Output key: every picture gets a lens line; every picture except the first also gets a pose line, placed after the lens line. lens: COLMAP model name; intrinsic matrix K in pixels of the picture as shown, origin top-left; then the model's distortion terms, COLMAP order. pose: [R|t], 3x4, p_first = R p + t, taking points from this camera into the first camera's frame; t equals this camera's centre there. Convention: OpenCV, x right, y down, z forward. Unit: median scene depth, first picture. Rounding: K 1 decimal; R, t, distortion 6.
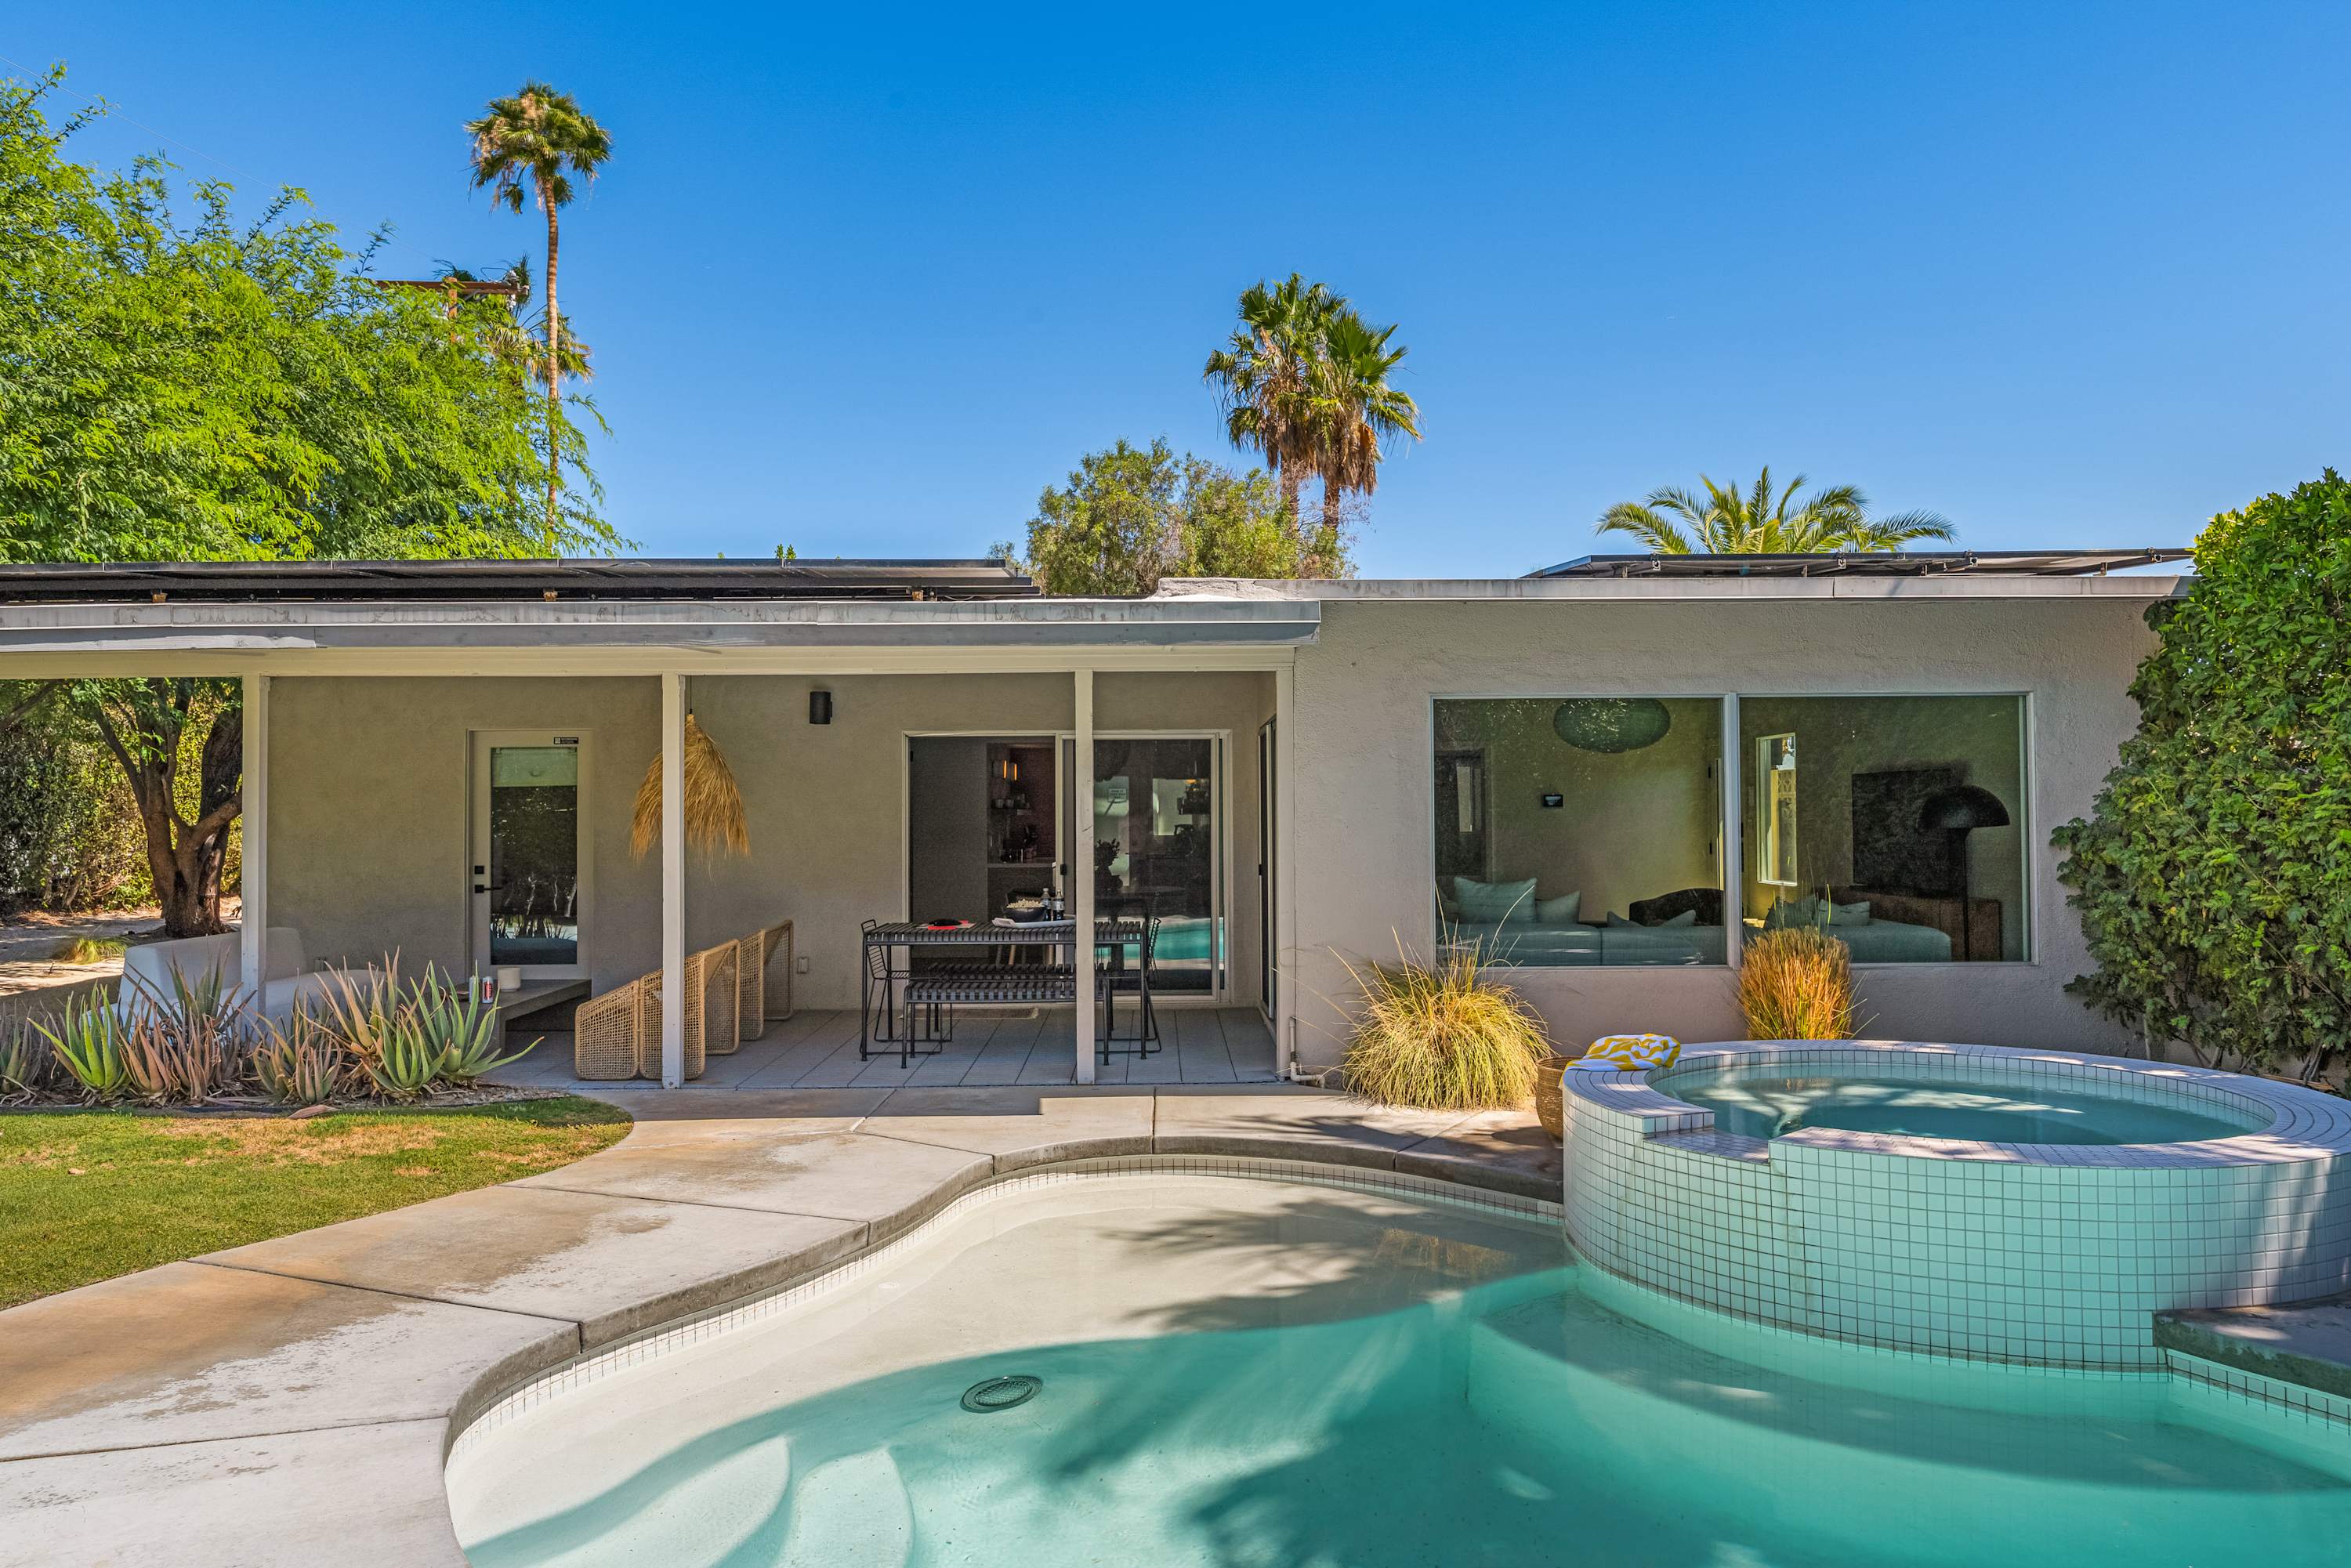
lens RADIAL K [[1624.8, 0, 1187.3], [0, 1624.8, 783.3], [0, 0, 1]] dist [0.009153, -0.004529]
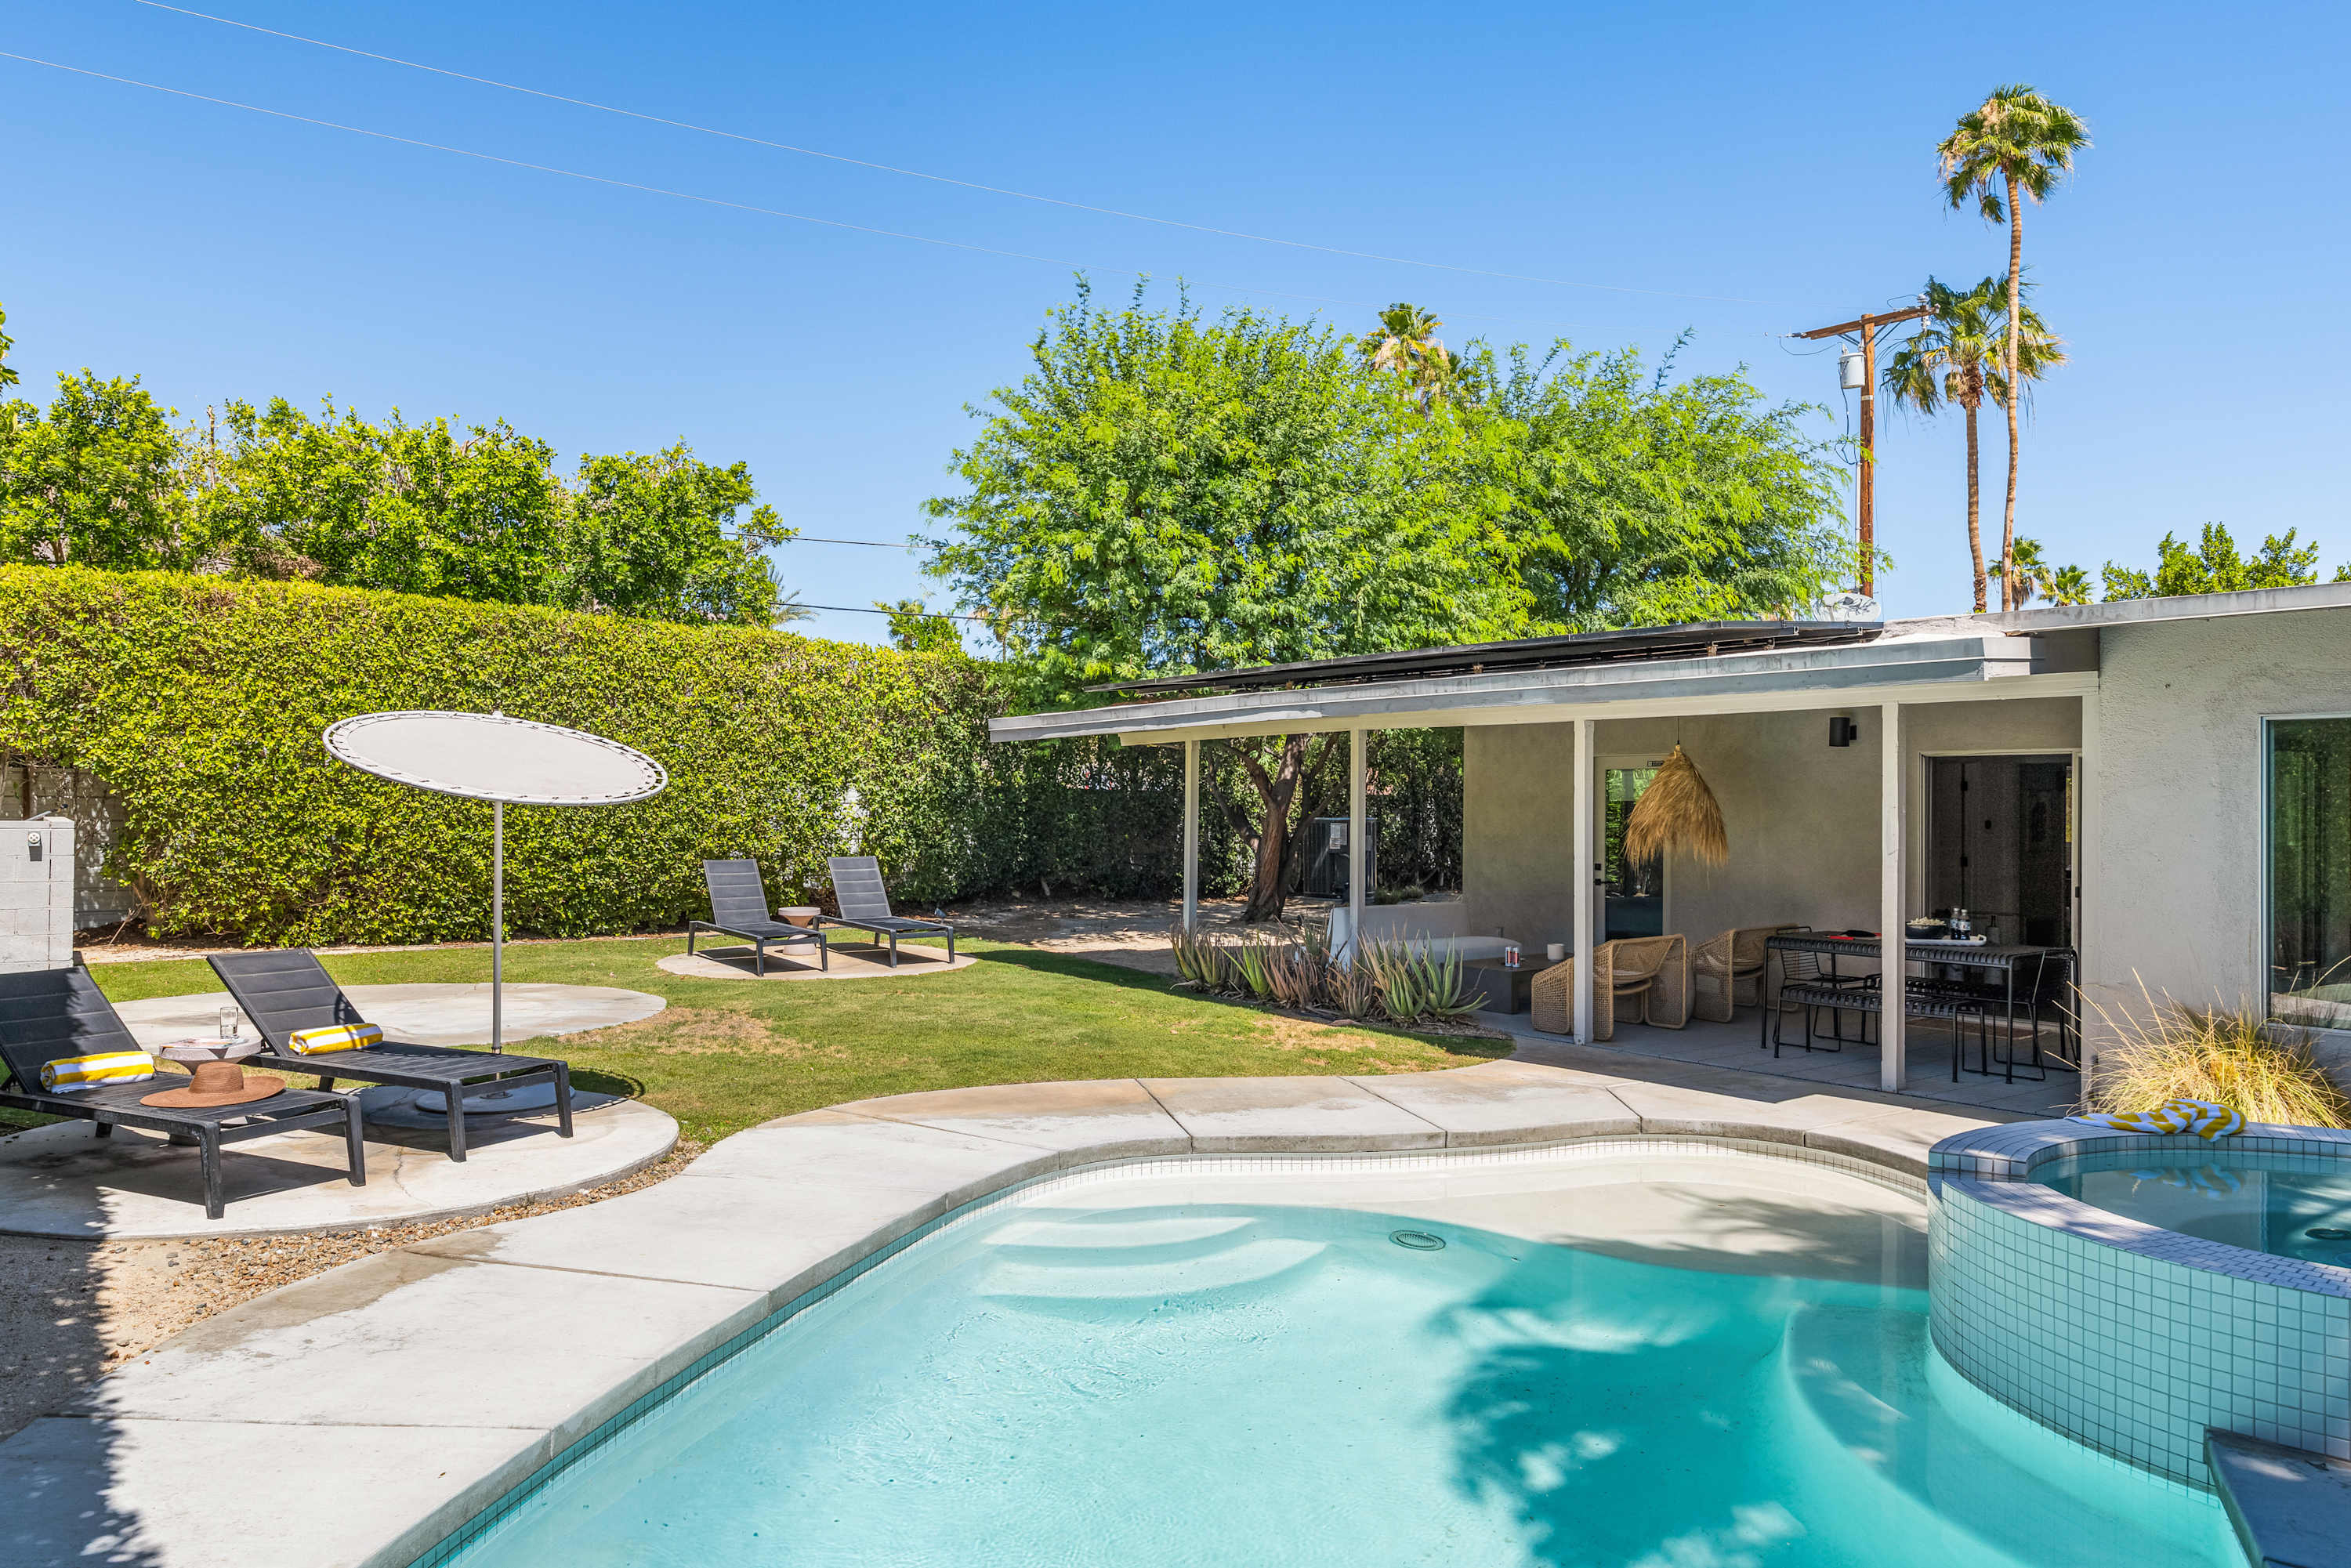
lens RADIAL K [[1624.8, 0, 1187.3], [0, 1624.8, 783.3], [0, 0, 1]] dist [0.009153, -0.004529]
pose [[0.590246, 0.000976, -0.807223, 0.613548], [0.003593, 0.999986, 0.003837, -0.026941], [0.807215, -0.005165, 0.590235, -0.002102]]
